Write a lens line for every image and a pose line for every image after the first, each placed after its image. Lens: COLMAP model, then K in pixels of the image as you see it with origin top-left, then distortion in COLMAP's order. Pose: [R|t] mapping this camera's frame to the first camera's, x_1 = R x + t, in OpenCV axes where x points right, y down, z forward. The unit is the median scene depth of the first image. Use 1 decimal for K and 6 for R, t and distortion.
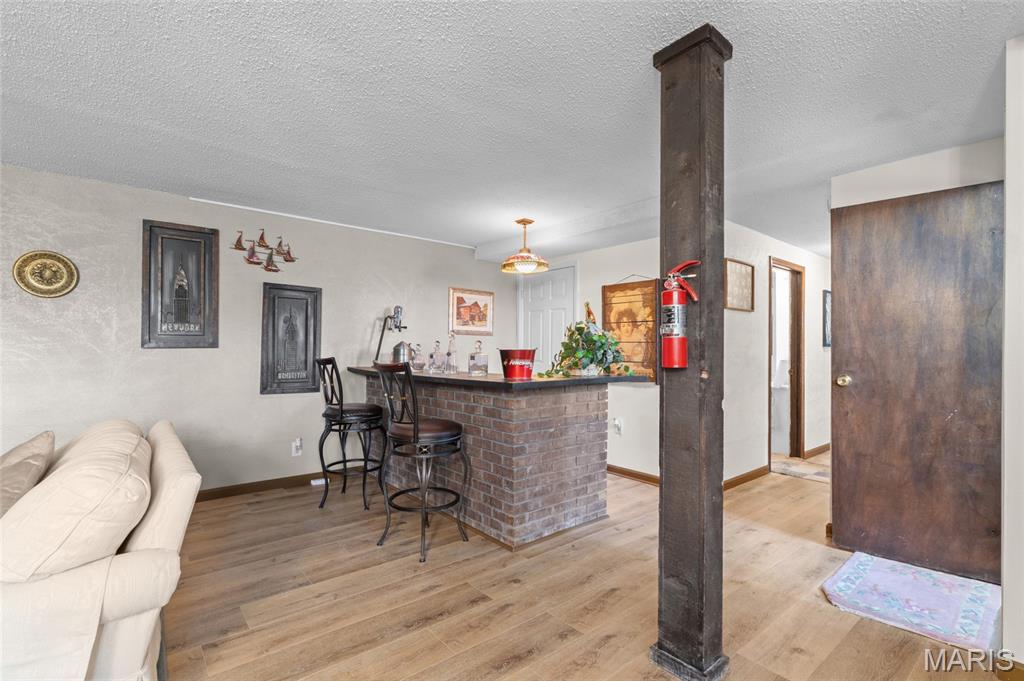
lens RADIAL K [[460.8, 0, 515.6], [0, 460.8, 343.4], [0, 0, 1]] dist [0.002687, 0.001305]
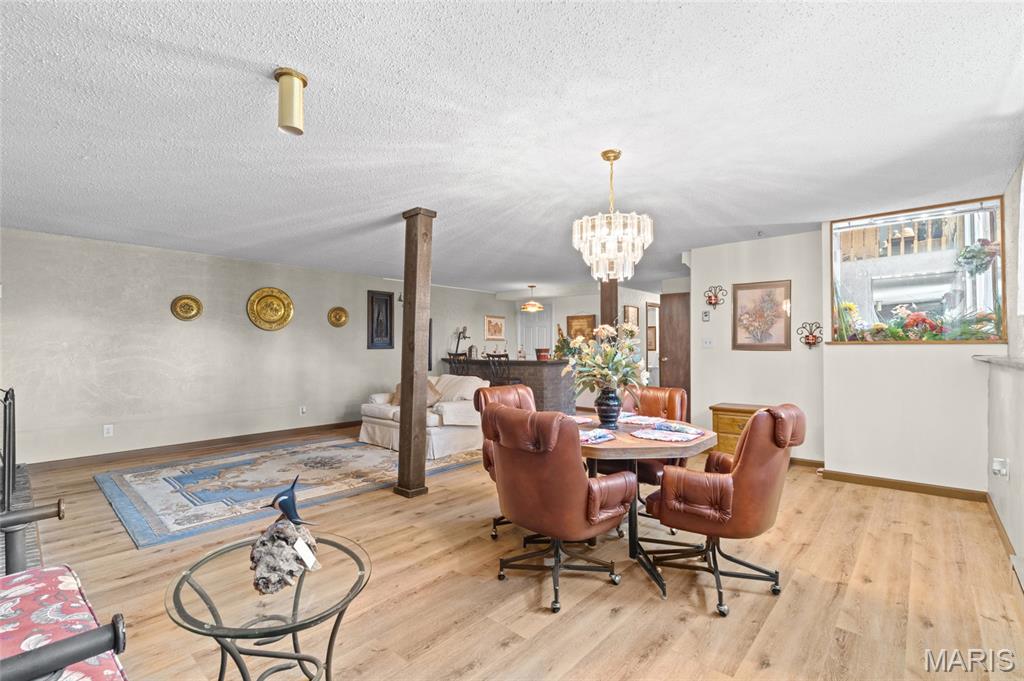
lens RADIAL K [[460.8, 0, 513.1], [0, 460.8, 342.9], [0, 0, 1]] dist [0.002687, 0.001305]
pose [[0.987747, -0.006698, 0.155920, -0.486741], [0.006655, 0.999978, 0.000798, -0.017899], [-0.155922, 0.000249, 0.987769, -1.282150]]
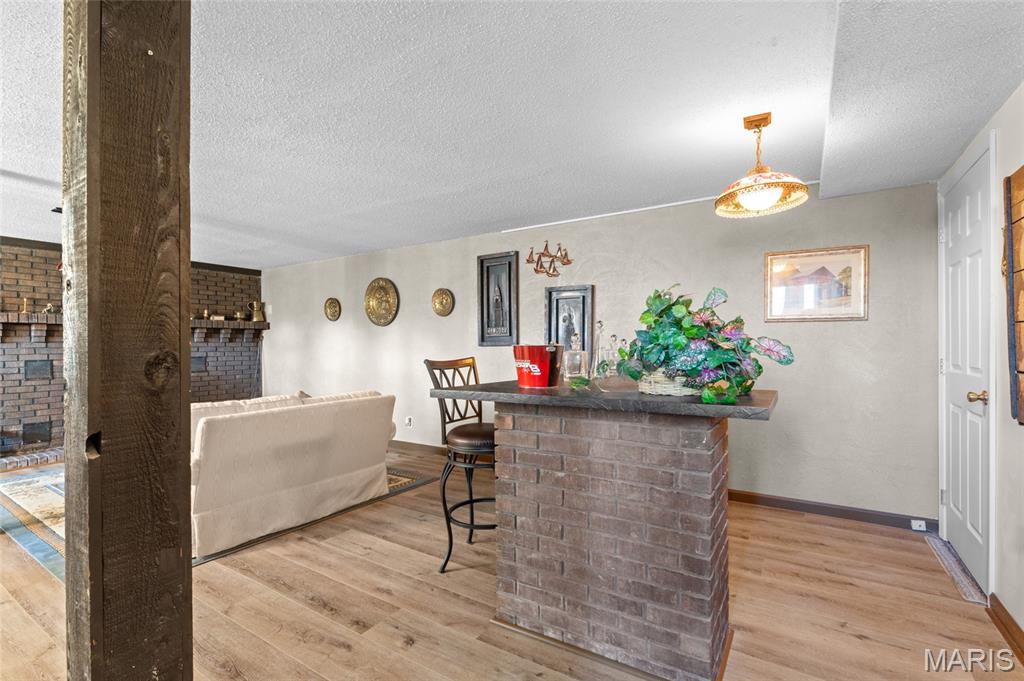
lens RADIAL K [[460.8, 0, 530.0], [0, 460.8, 346.3], [0, 0, 1]] dist [0.002687, 0.001305]
pose [[0.326220, -0.006670, -0.945270, 0.599392], [0.018822, 0.999823, -0.000560, 0.013968], [0.945107, -0.017609, 0.326287, 0.698667]]
